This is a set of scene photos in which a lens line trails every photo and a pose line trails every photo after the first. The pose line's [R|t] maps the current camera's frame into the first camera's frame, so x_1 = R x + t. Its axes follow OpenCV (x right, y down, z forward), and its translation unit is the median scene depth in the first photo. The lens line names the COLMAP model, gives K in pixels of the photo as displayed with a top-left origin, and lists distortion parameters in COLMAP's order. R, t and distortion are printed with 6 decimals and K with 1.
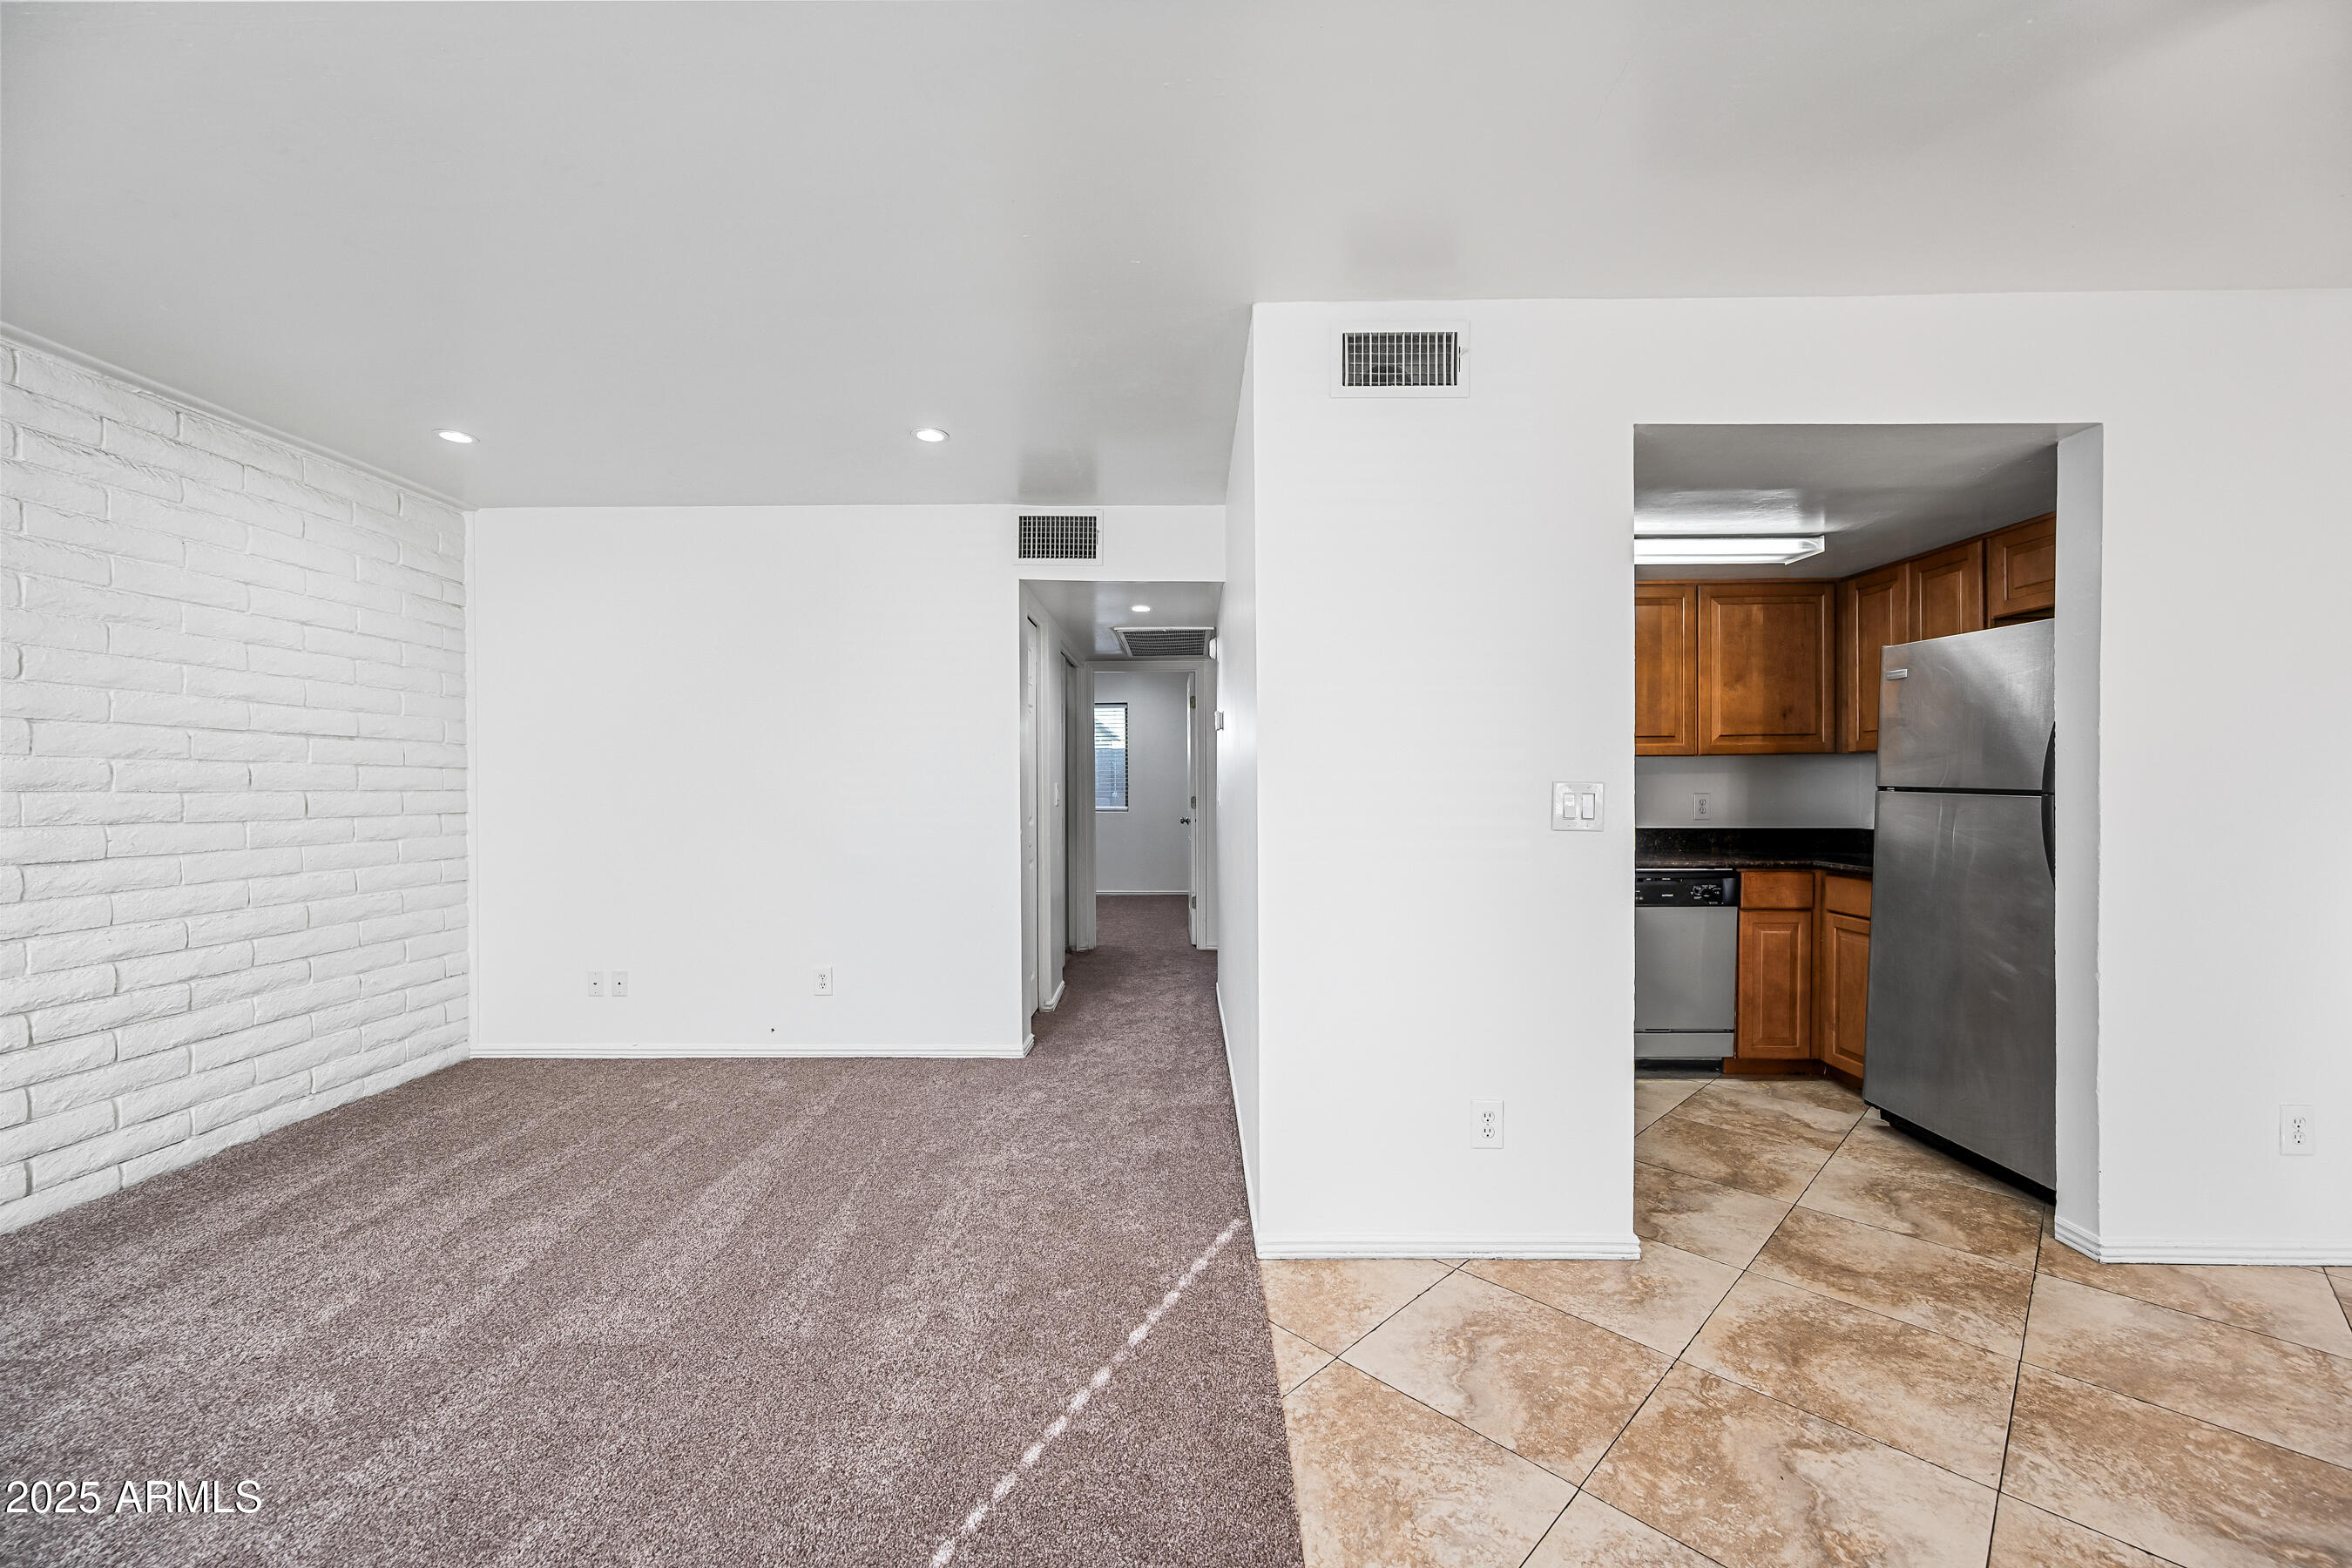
lens RADIAL K [[923.9, 0, 1176.5], [0, 923.9, 791.2], [0, 0, 1]] dist [-0.004168, 0.001378]
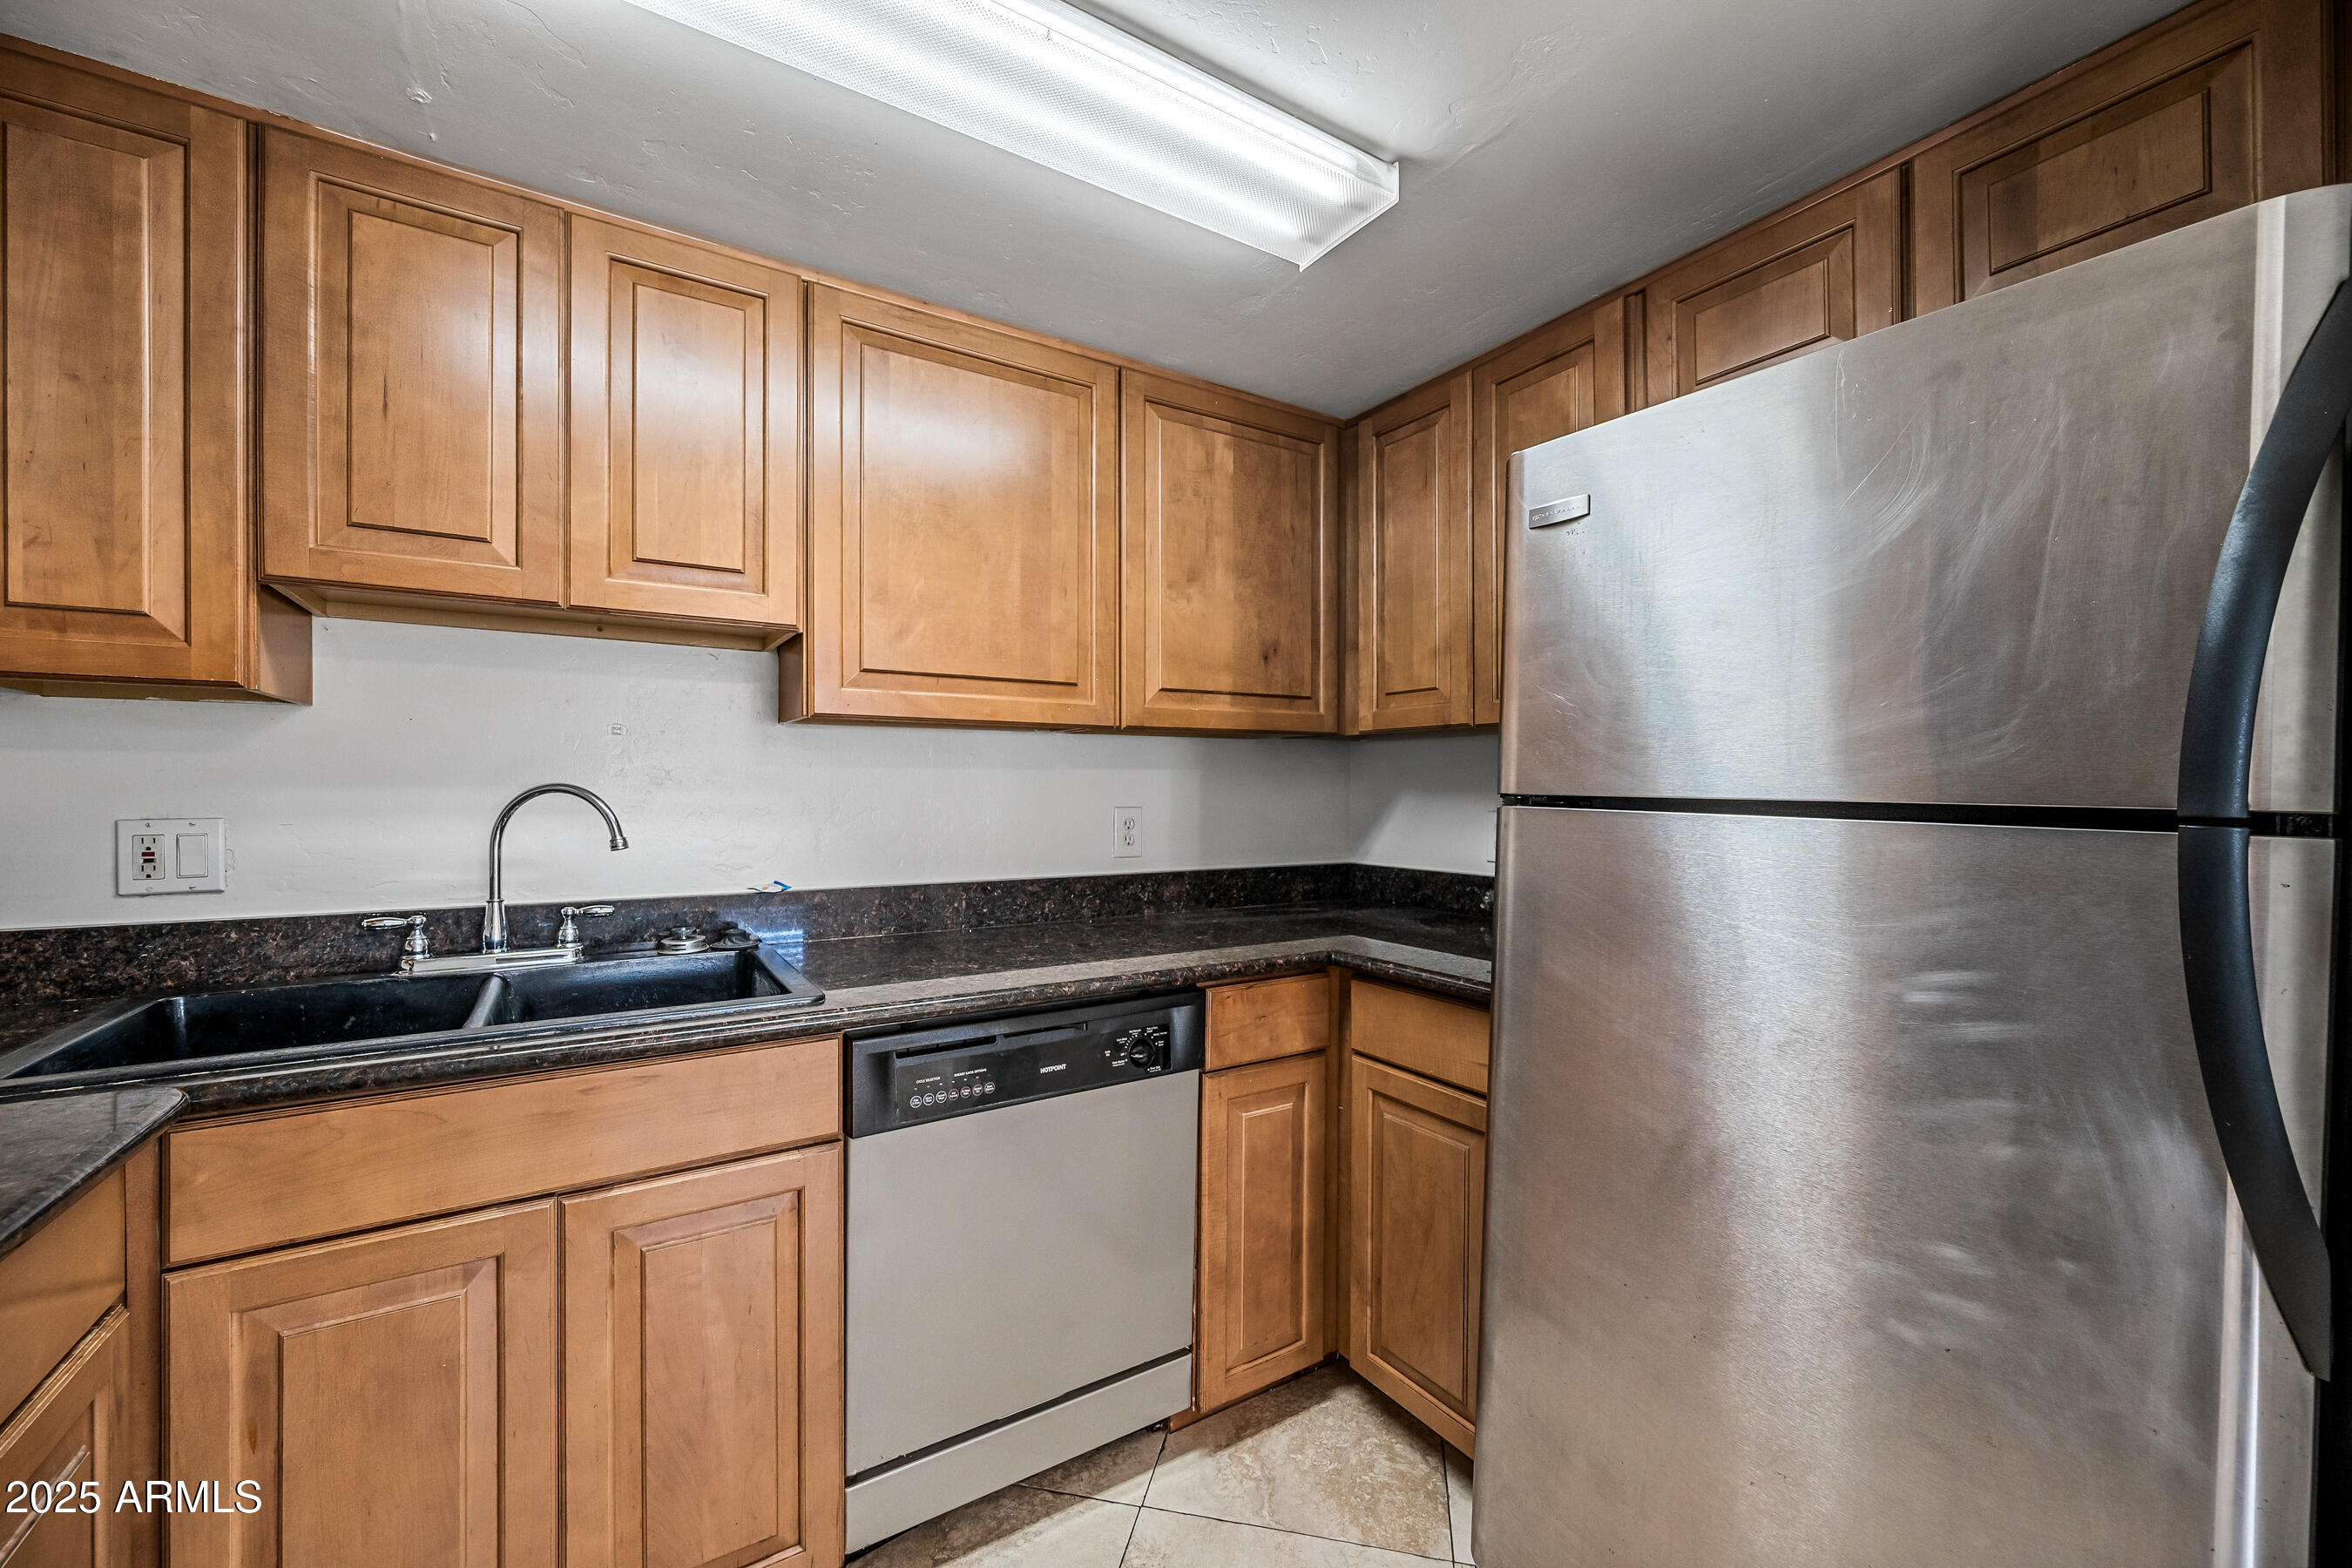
lens RADIAL K [[923.9, 0, 1181.3], [0, 923.9, 789.5], [0, 0, 1]] dist [-0.004168, 0.001378]
pose [[0.838918, 0.005107, 0.544234, 0.447829], [-0.000544, 0.999963, -0.008545, -0.004339], [-0.544258, 0.006873, 0.838890, 0.787001]]
